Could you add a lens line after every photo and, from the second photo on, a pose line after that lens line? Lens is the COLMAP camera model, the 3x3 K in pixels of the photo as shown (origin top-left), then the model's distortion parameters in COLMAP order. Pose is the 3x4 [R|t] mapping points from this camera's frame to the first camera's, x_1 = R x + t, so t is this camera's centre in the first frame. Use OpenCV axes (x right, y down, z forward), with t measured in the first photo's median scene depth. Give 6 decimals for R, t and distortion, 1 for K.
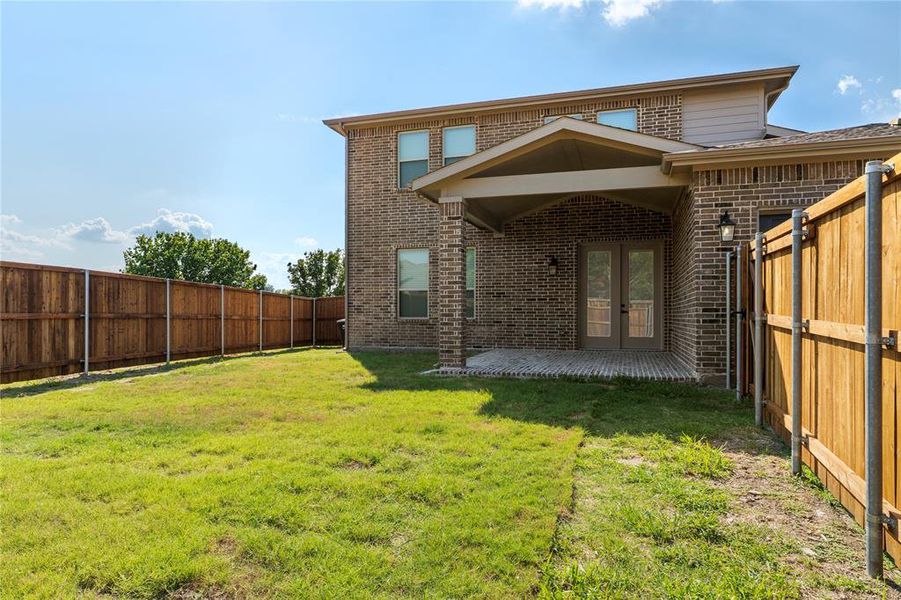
lens RADIAL K [[538.5, 0, 449.9], [0, 538.5, 306.6], [0, 0, 1]] dist [0.000906, -0.000146]
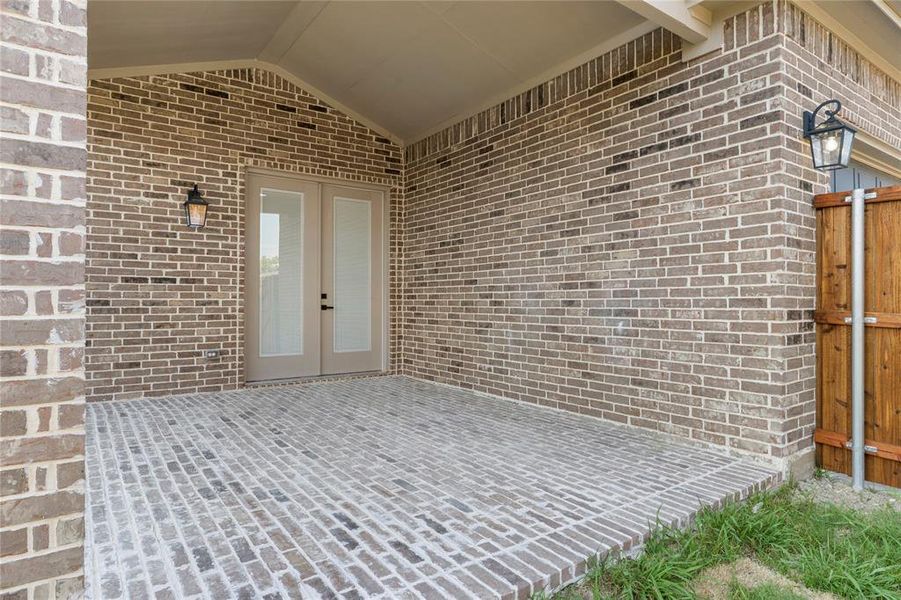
lens RADIAL K [[538.5, 0, 455.2], [0, 538.5, 298.0], [0, 0, 1]] dist [0.000906, -0.000146]
pose [[0.616106, 0.004798, 0.787648, -0.027204], [-0.011841, 0.999925, 0.003172, -0.003270], [-0.787574, -0.011281, 0.616117, 0.559981]]
